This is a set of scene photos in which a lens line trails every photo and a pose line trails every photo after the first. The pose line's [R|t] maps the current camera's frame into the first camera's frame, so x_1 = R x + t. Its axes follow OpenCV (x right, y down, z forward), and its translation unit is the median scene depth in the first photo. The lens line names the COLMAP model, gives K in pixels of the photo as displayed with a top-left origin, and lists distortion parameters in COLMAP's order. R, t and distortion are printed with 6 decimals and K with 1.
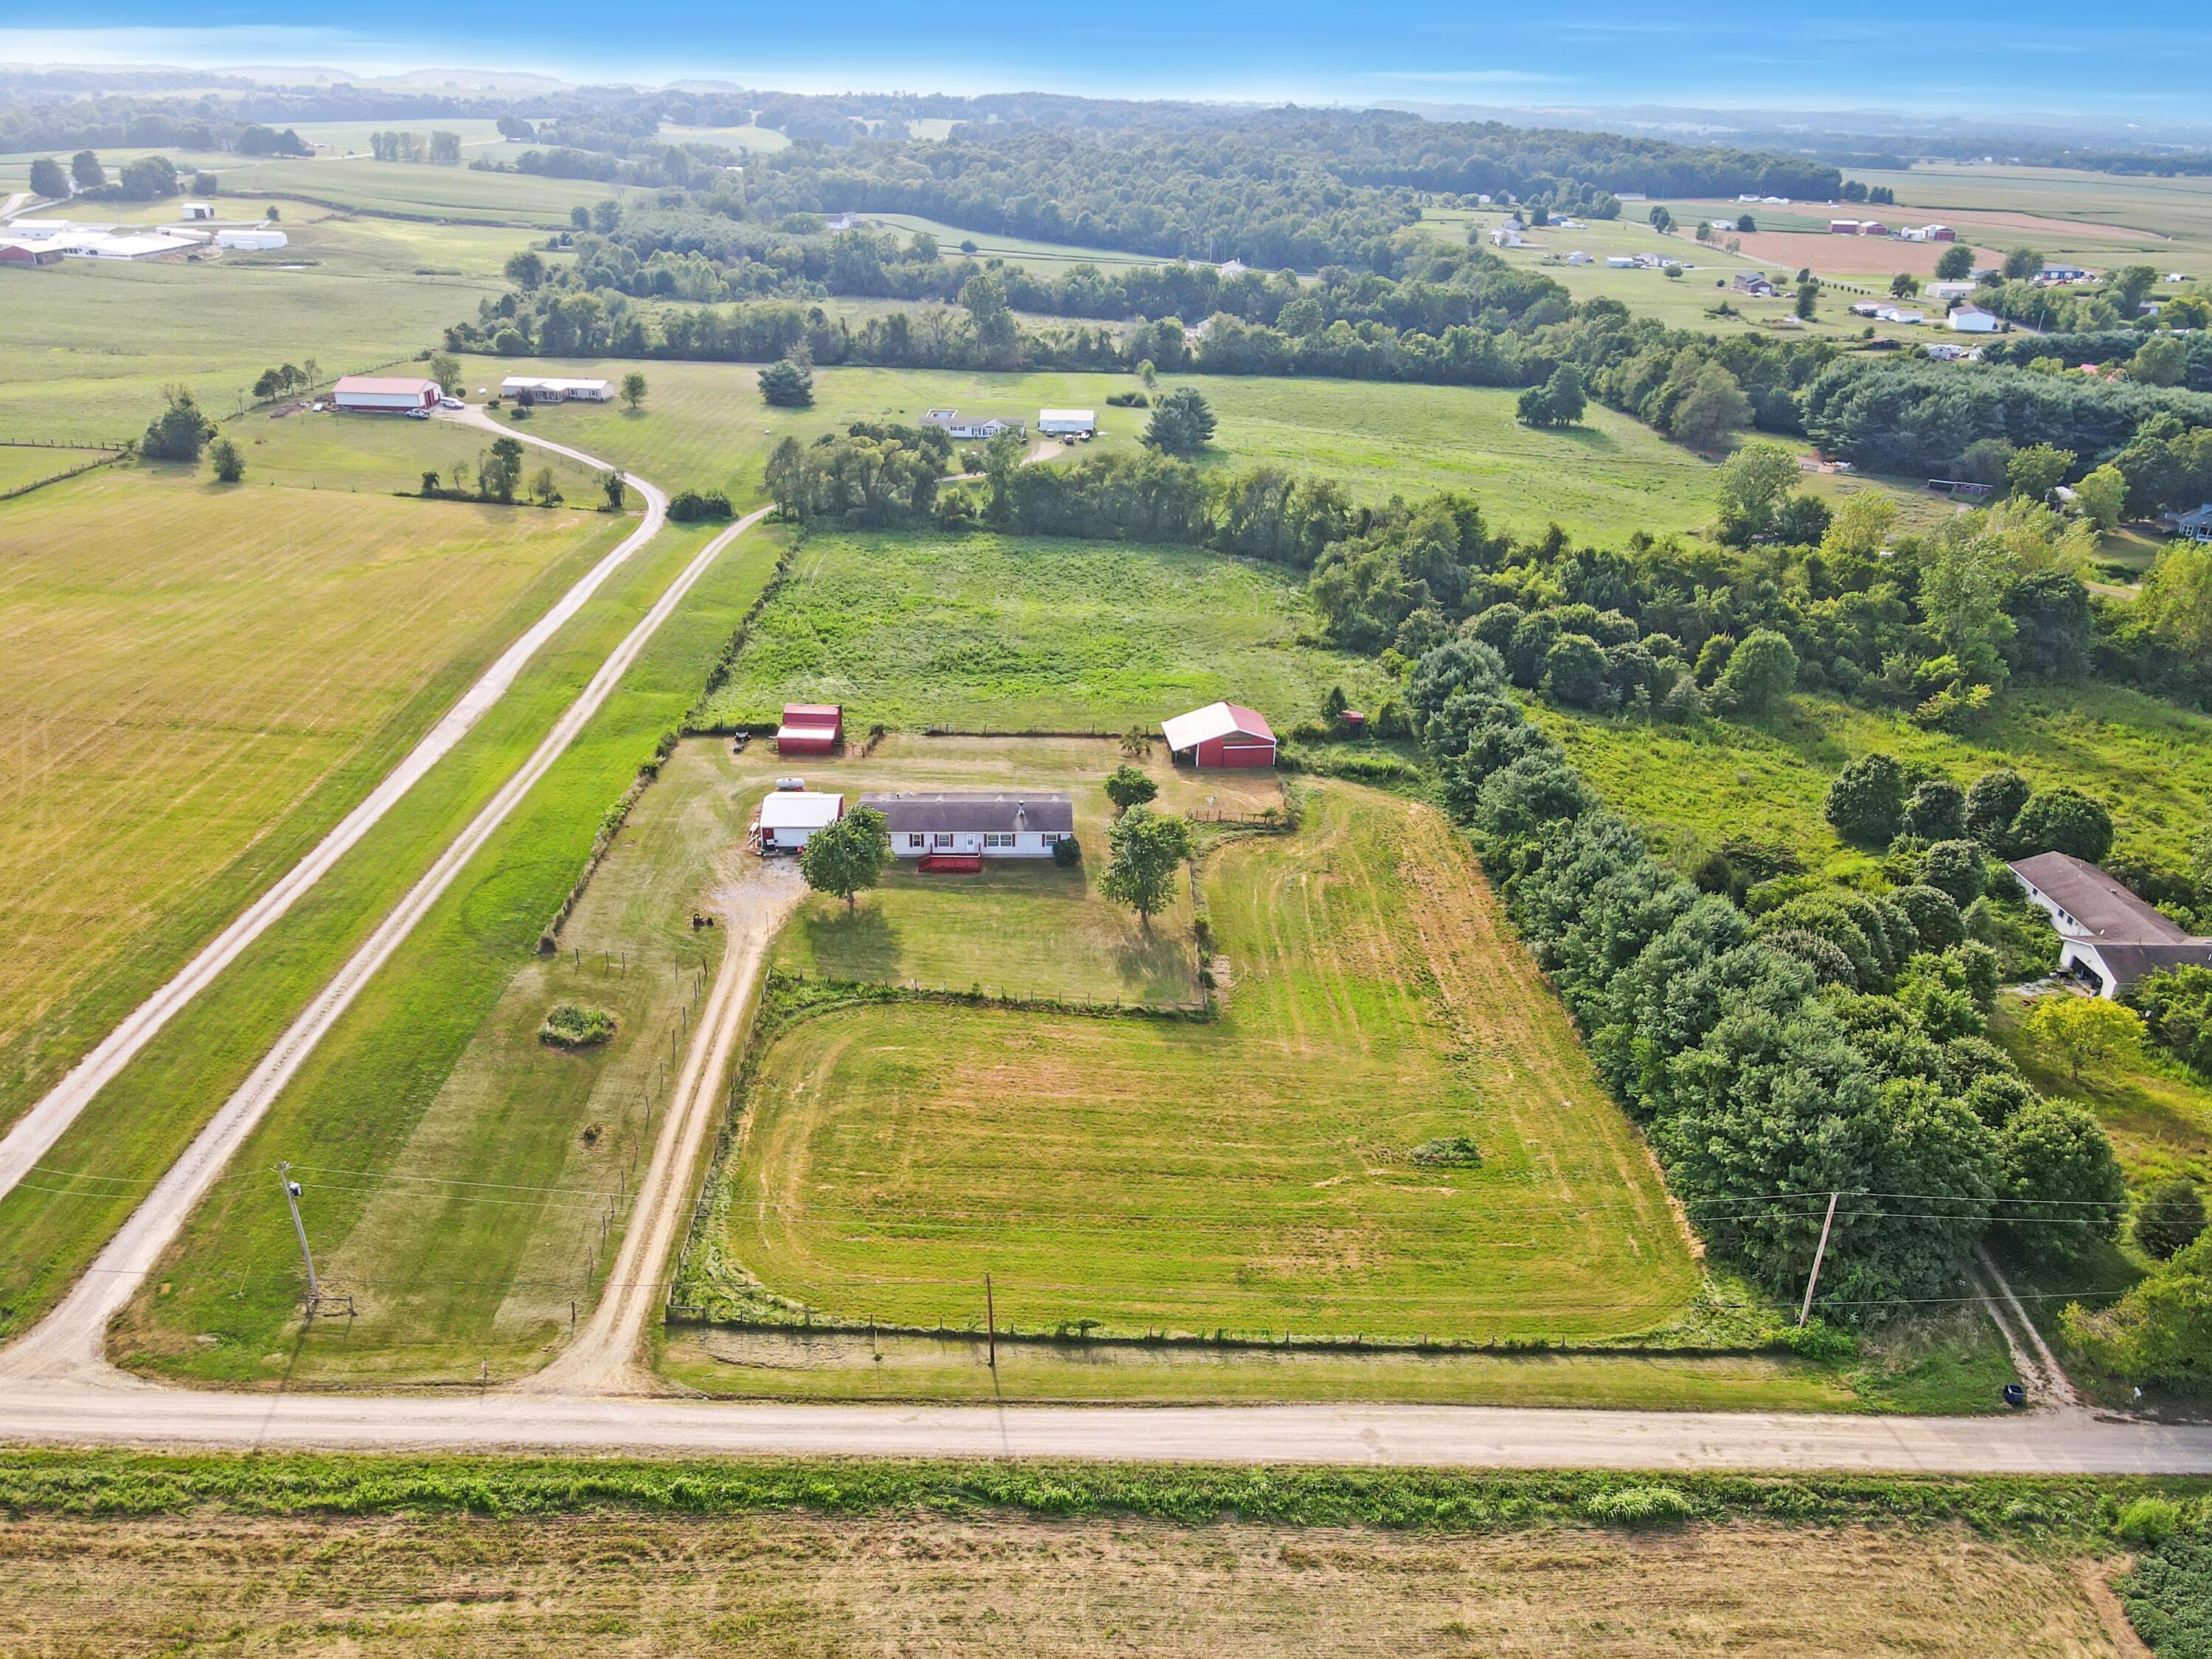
lens RADIAL K [[1574.0, 0, 1106.0], [0, 1574.0, 829.5], [0, 0, 1]] dist [0.006944, 0.010918]
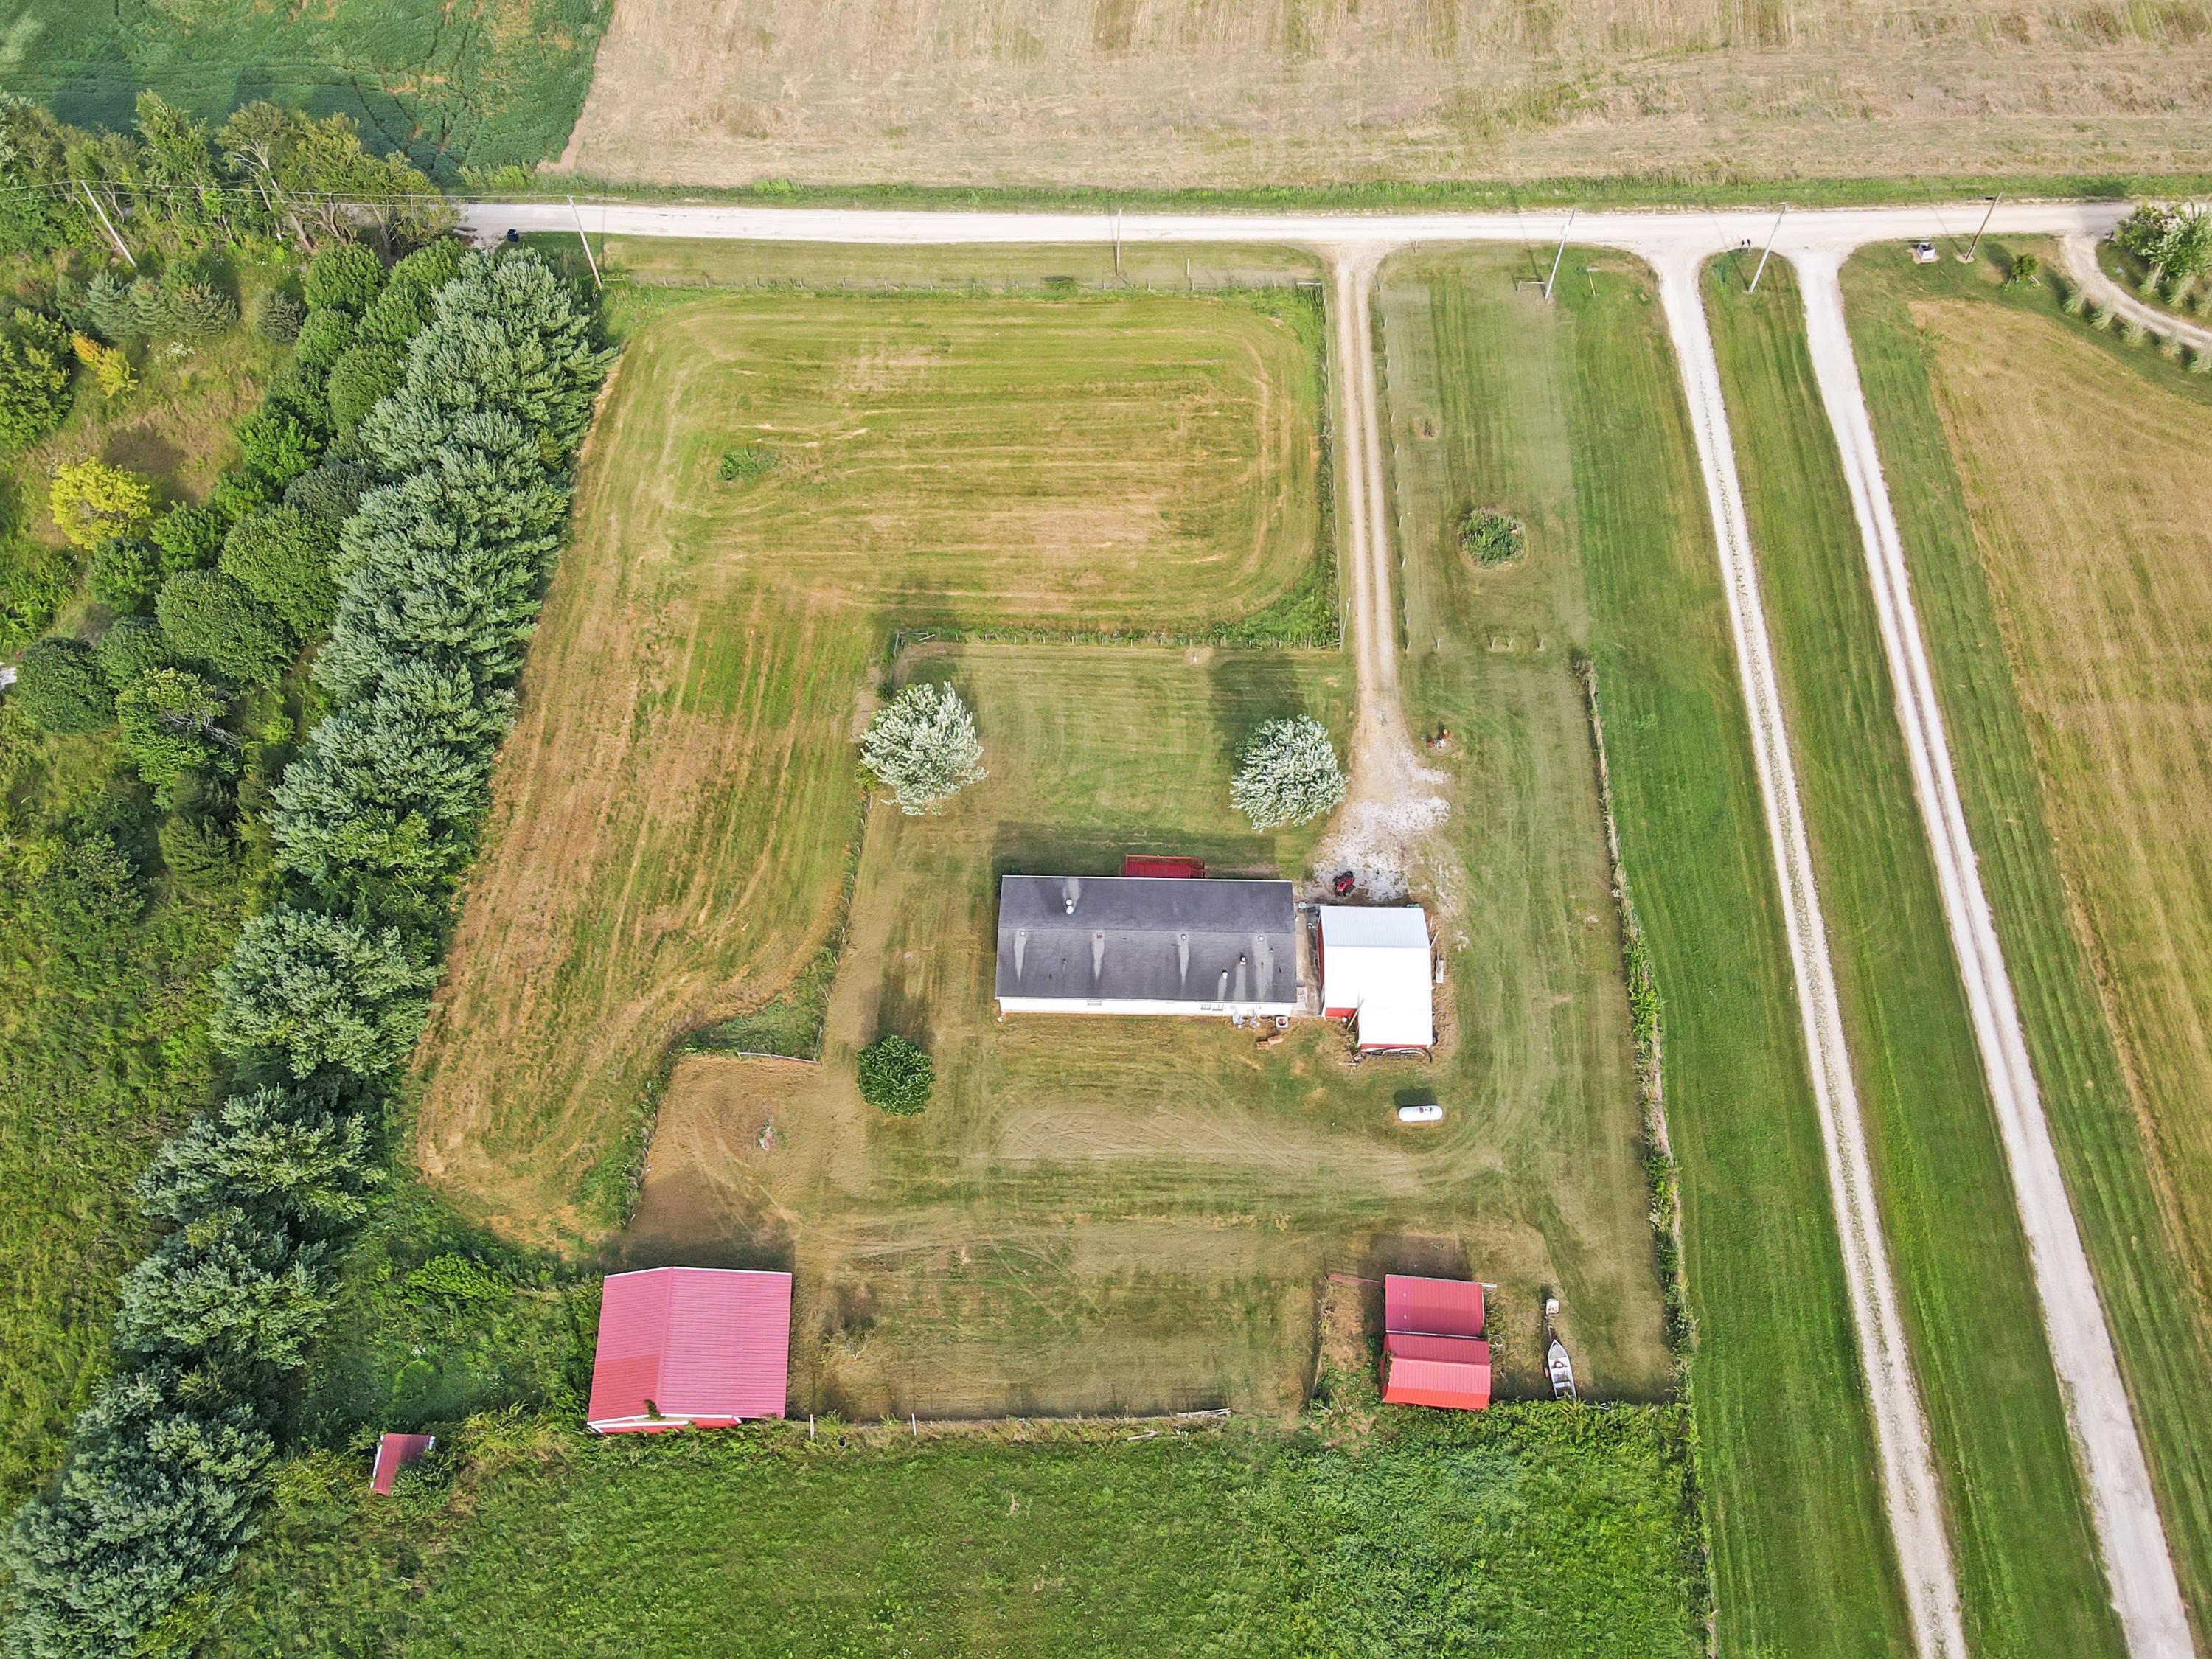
lens RADIAL K [[1591.0, 0, 1106.4], [0, 1591.0, 841.9], [0, 0, 1]] dist [-0.002876, 0.040619]
pose [[-0.997409, -0.065408, 0.029958, -0.133728], [0.024278, 0.085973, 0.996002, -1.118072], [-0.067722, 0.994148, -0.084162, 1.533562]]
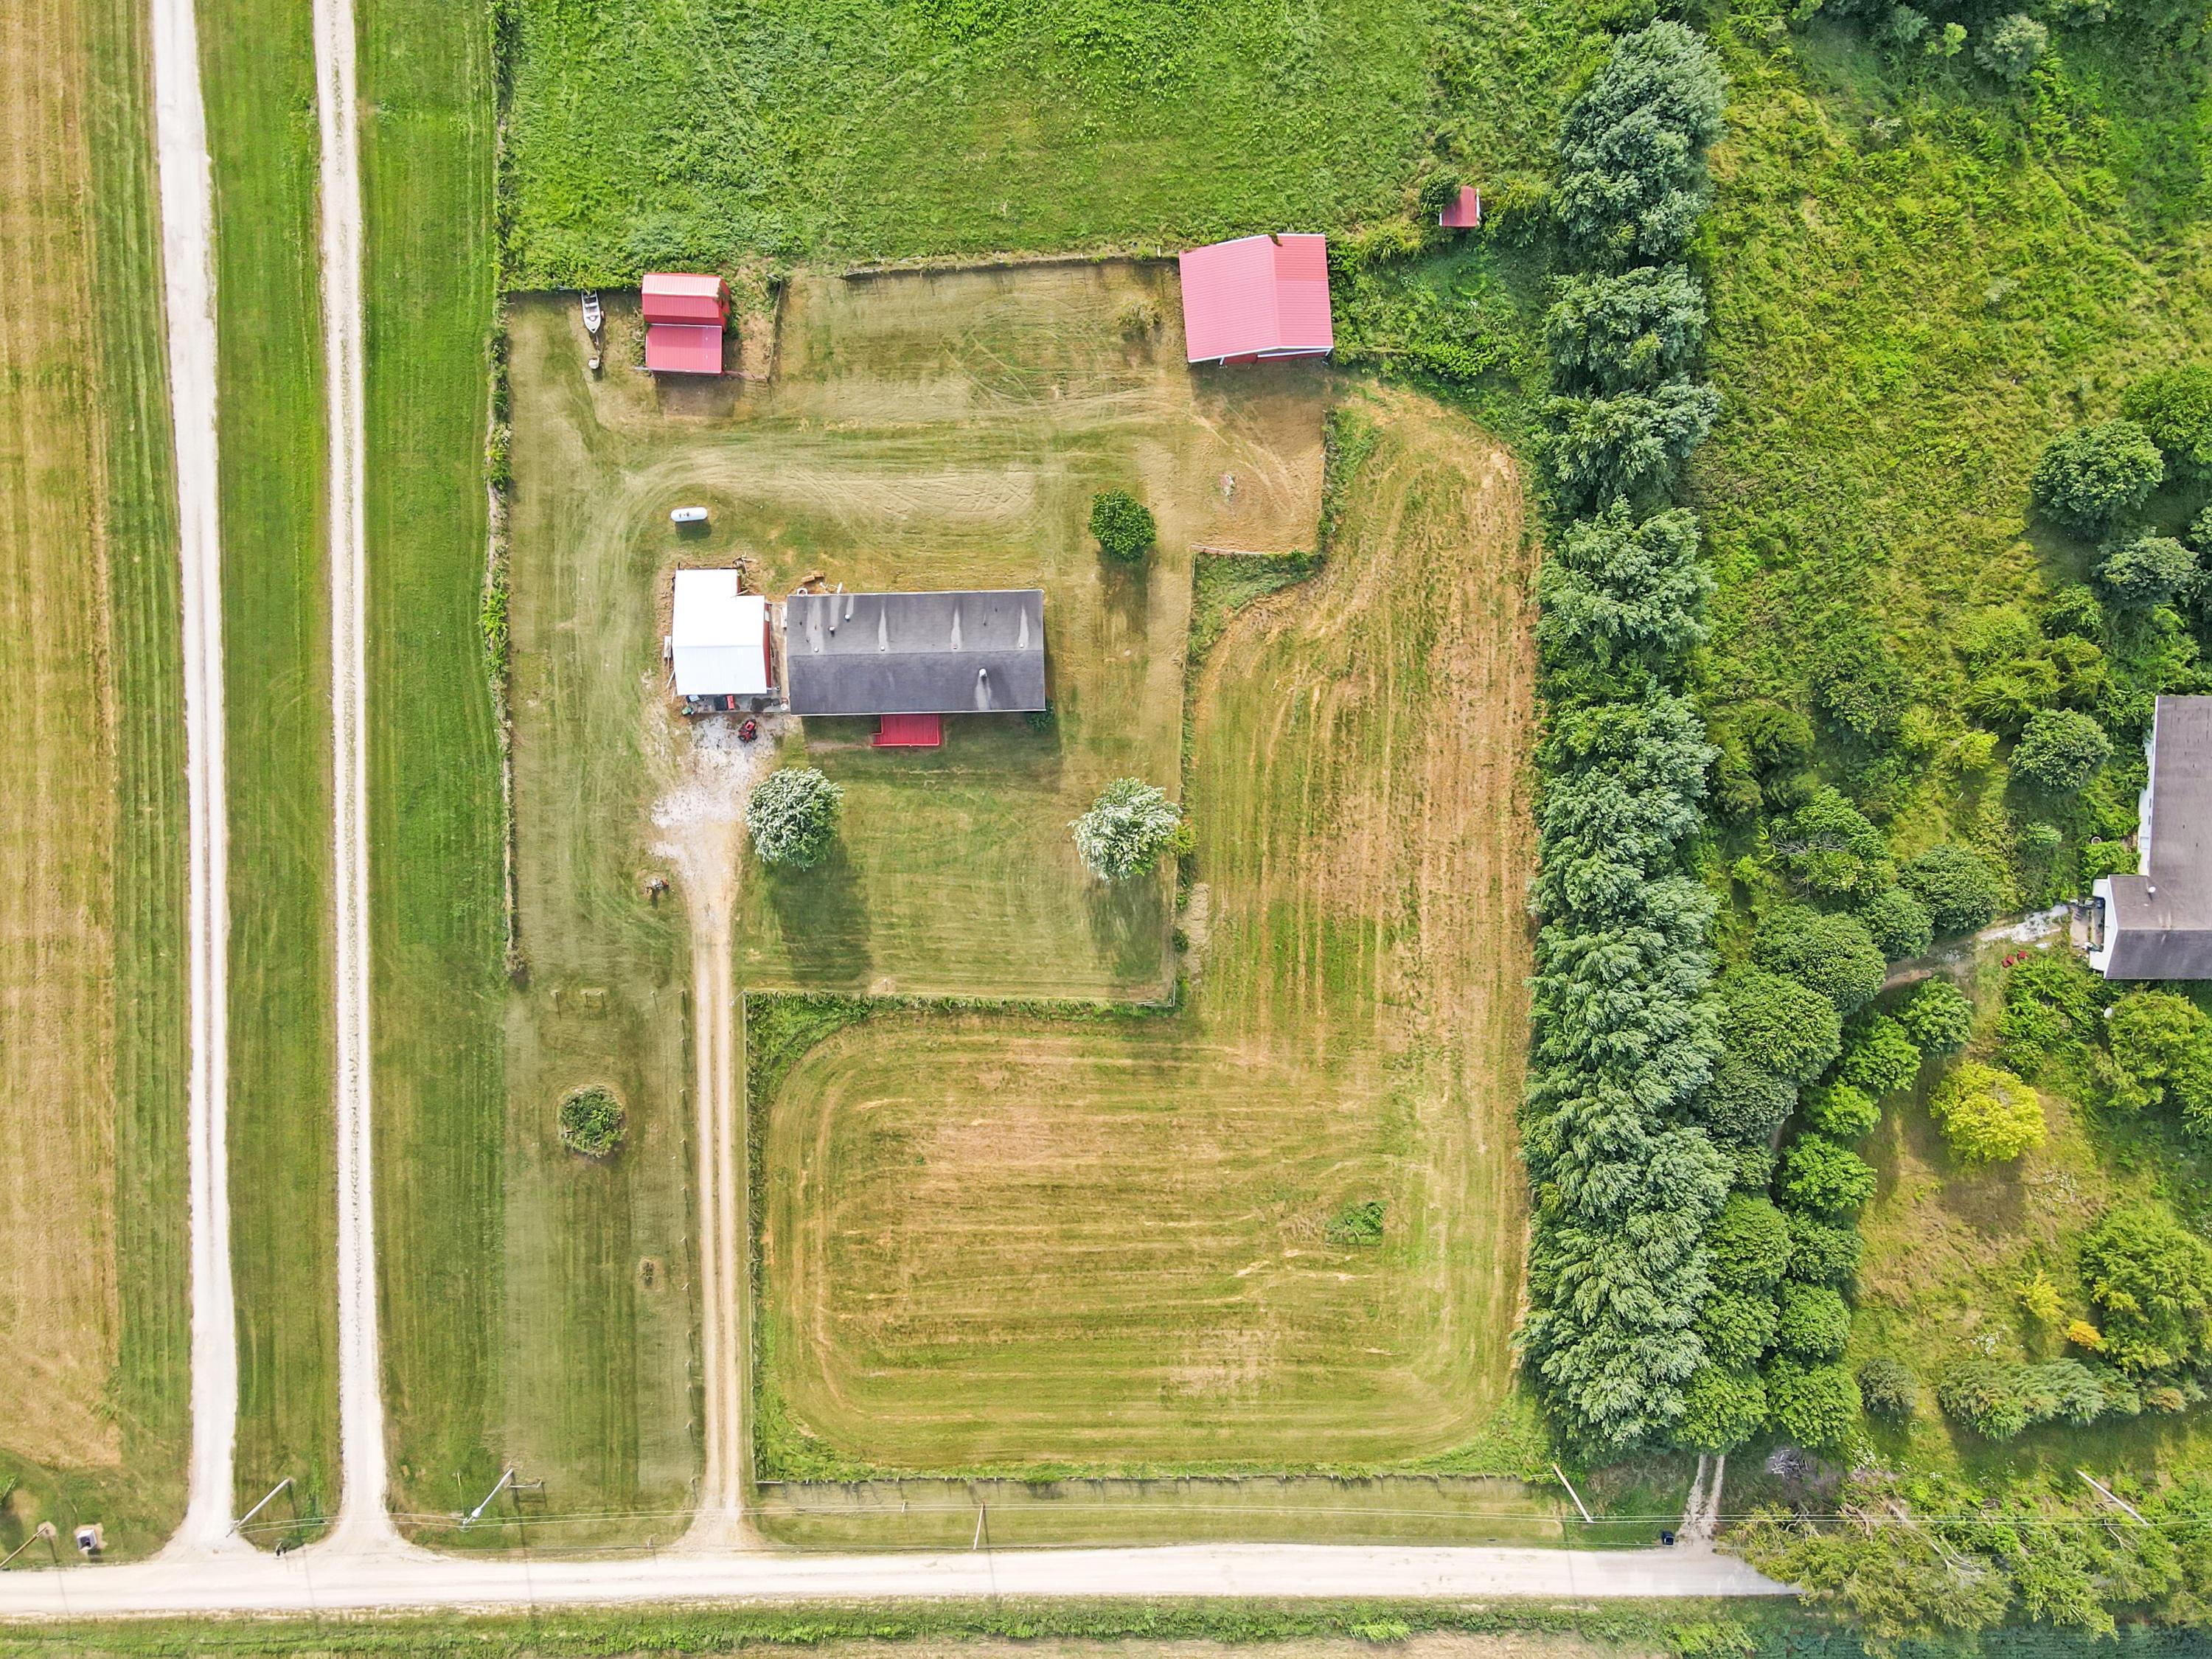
lens RADIAL K [[1592.5, 0, 1091.4], [0, 1592.5, 833.8], [0, 0, 1]] dist [-0.005977, 0.060716]
pose [[0.999381, 0.030757, -0.017103, 0.030915], [0.004326, 0.374934, 0.927041, -1.140278], [0.034926, -0.926541, 0.374569, 0.908595]]
